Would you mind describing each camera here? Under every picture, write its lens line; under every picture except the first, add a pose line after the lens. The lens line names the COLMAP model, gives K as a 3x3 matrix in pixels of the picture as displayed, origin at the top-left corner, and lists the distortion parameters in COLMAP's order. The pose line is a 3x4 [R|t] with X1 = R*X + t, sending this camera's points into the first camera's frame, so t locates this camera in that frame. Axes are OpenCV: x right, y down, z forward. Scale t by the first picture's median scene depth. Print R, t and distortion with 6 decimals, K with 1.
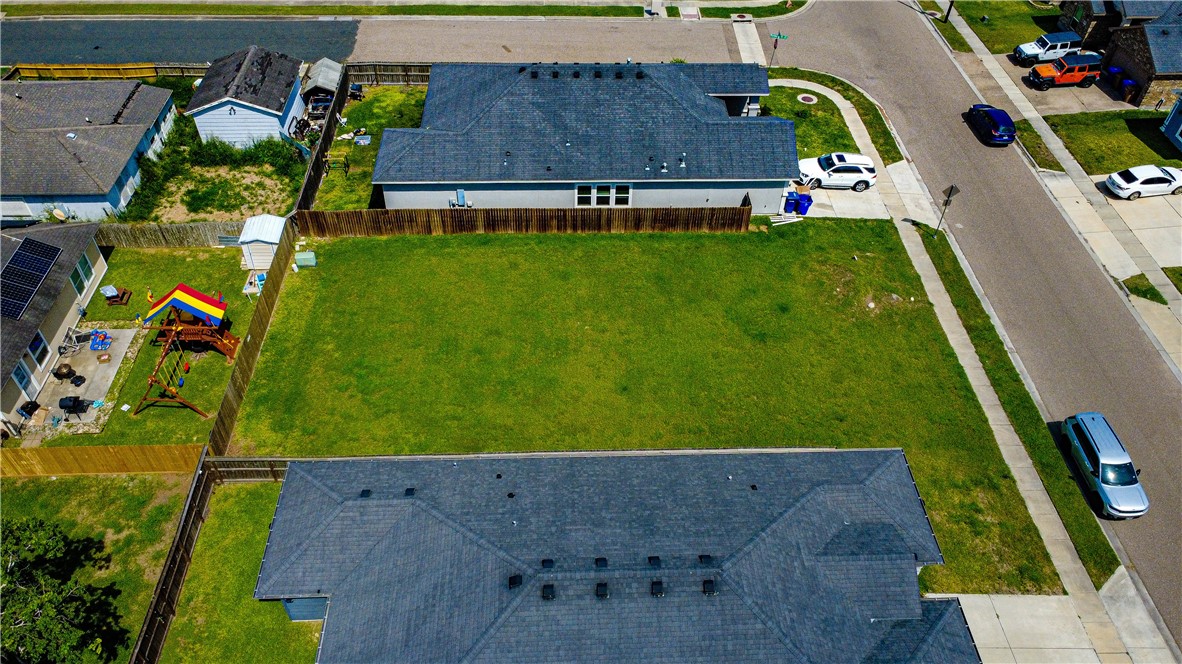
lens RADIAL K [[859.5, 0, 591.5], [0, 859.5, 337.4], [0, 0, 1]] dist [0.001797, -0.003472]
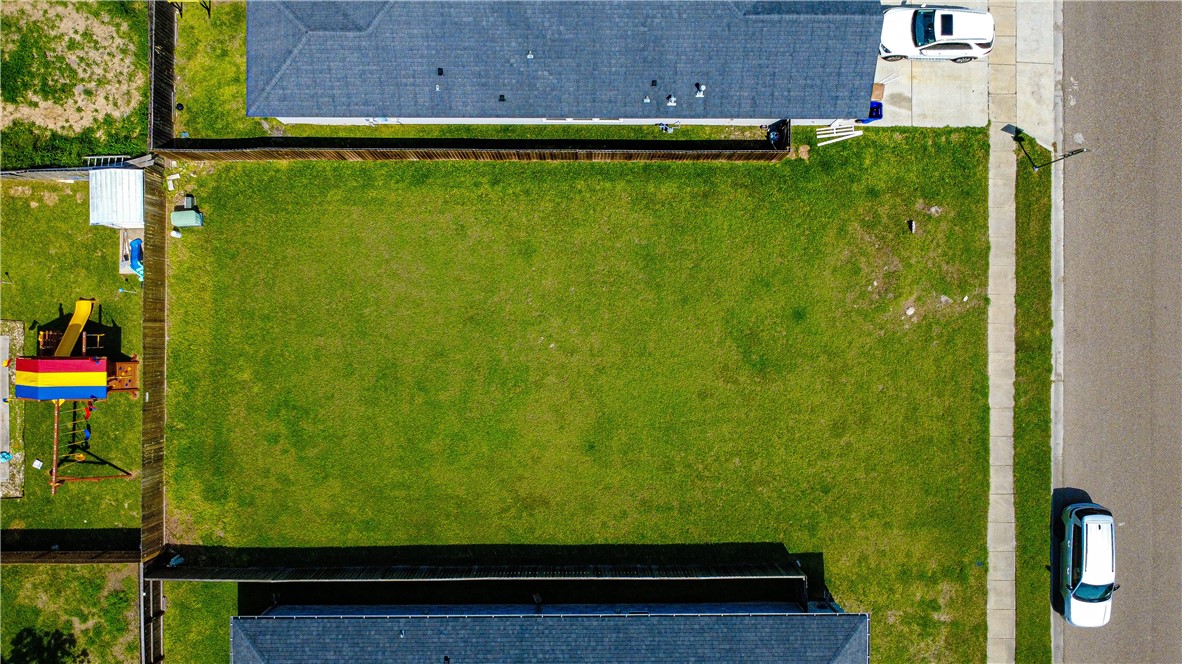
lens RADIAL K [[859.5, 0, 591.5], [0, 859.5, 337.4], [0, 0, 1]] dist [0.001797, -0.003472]
pose [[0.999096, 0.042384, -0.003235, 0.030657], [-0.027684, 0.706563, 0.707109, -0.533329], [0.032256, -0.706380, 0.707097, 0.376899]]
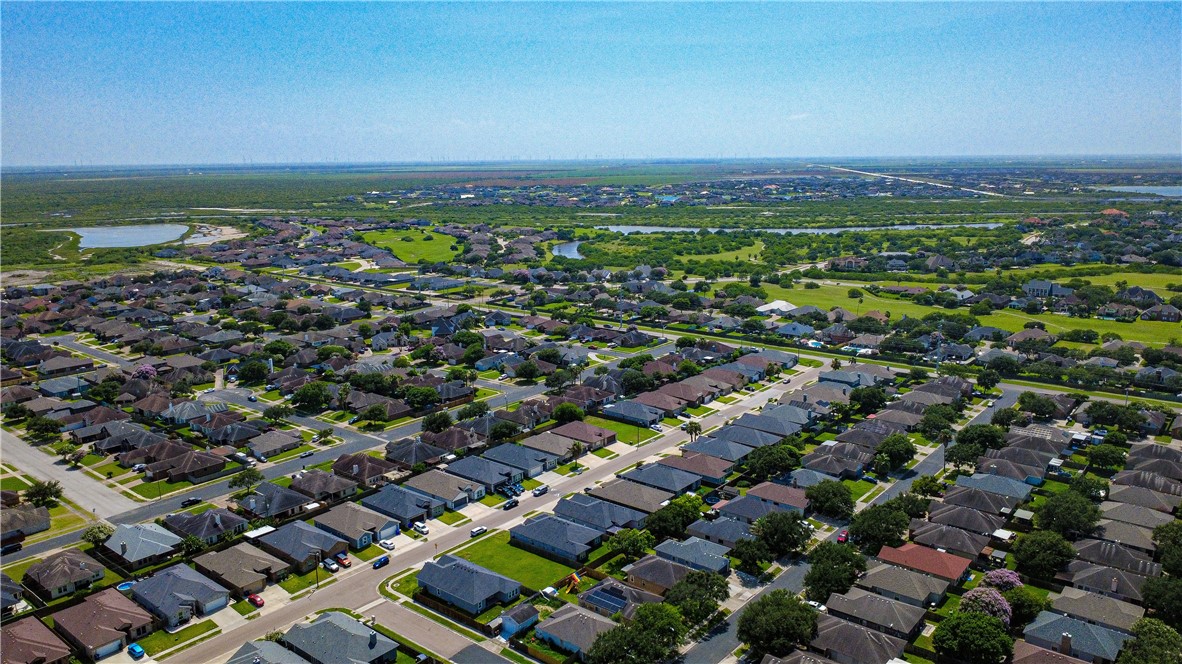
lens RADIAL K [[859.5, 0, 591.5], [0, 859.5, 337.4], [0, 0, 1]] dist [0.001797, -0.003472]
pose [[-0.746612, -0.151371, 0.647810, -2.984923], [0.464749, 0.578067, 0.670706, -3.468373], [-0.476003, 0.801826, -0.361242, 1.347439]]
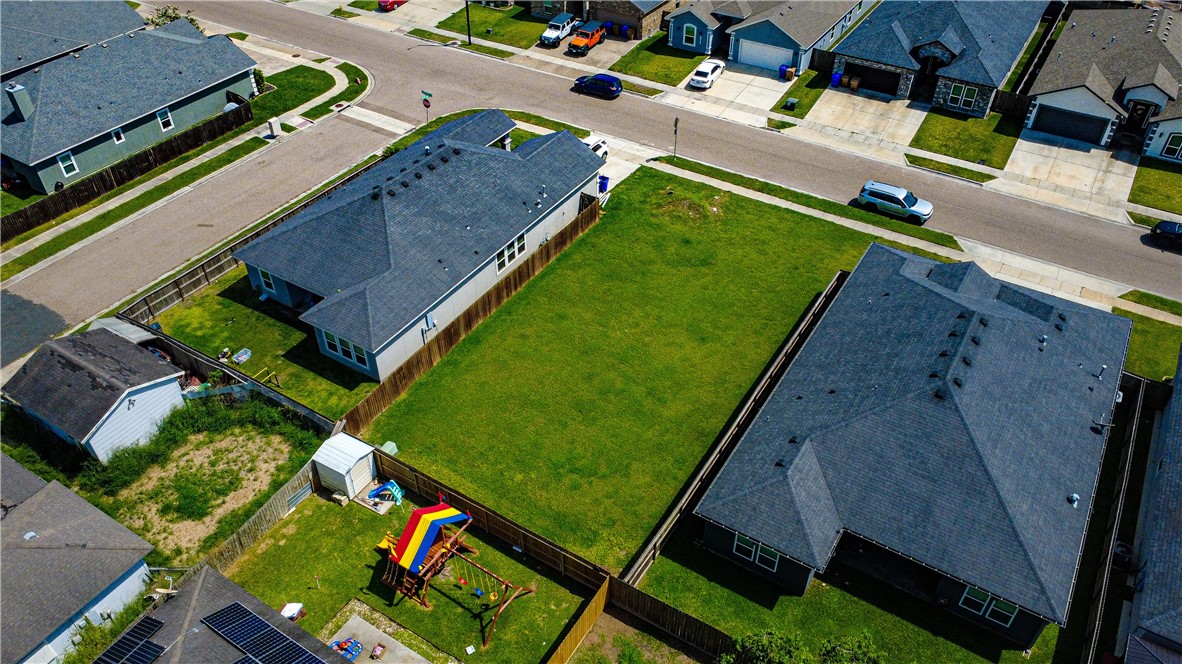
lens RADIAL K [[859.5, 0, 591.5], [0, 859.5, 337.4], [0, 0, 1]] dist [0.001797, -0.003472]
pose [[0.563497, -0.550719, 0.615776, -0.673621], [0.591623, 0.789259, 0.164479, -0.199602], [-0.576588, 0.271623, 0.770563, 0.113152]]
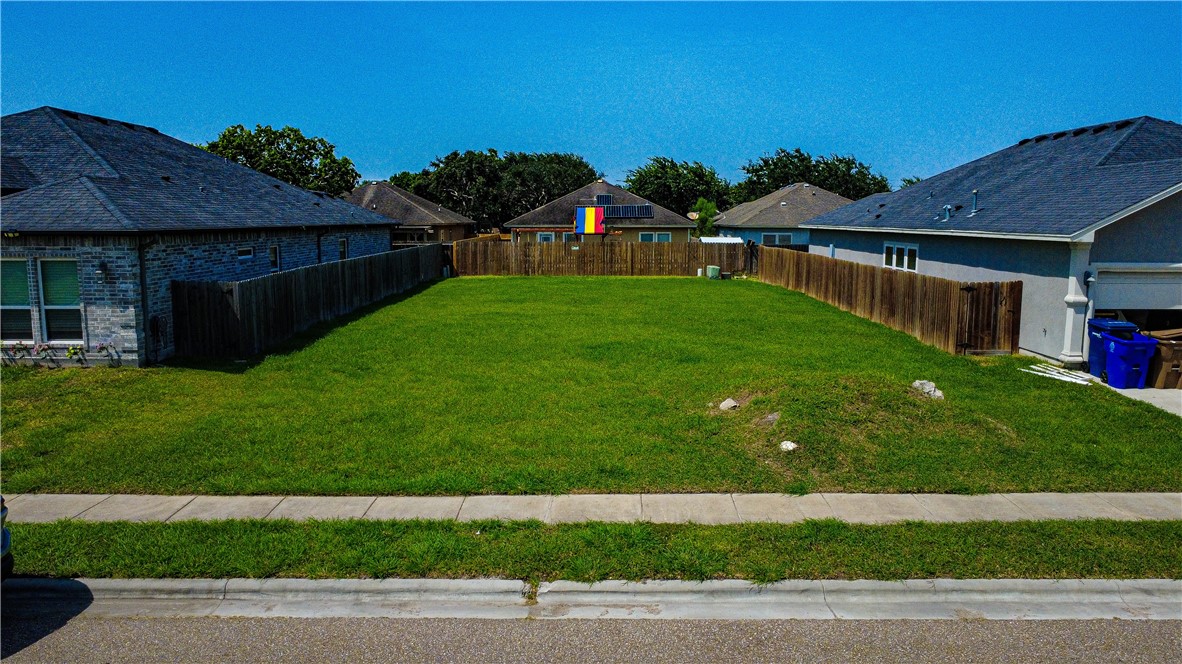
lens RADIAL K [[859.5, 0, 591.5], [0, 859.5, 337.4], [0, 0, 1]] dist [0.001797, -0.003472]
pose [[-0.048406, 0.117973, -0.991836, 0.608733], [-0.705279, 0.699112, 0.117576, -0.053531], [0.707275, 0.705213, 0.049362, 0.856392]]
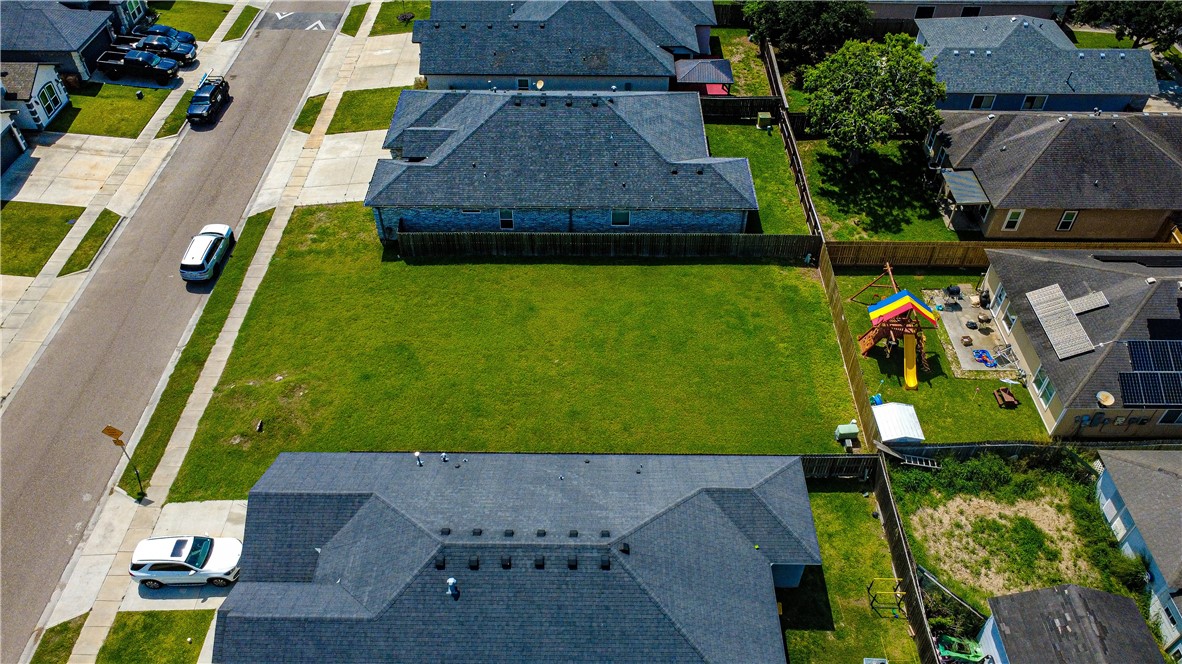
lens RADIAL K [[859.5, 0, 591.5], [0, 859.5, 337.4], [0, 0, 1]] dist [0.001797, -0.003472]
pose [[-0.998387, -0.053432, 0.019195, -0.061298], [0.018536, 0.012810, 0.999746, -0.983481], [-0.053664, 0.998489, -0.011799, 0.870967]]
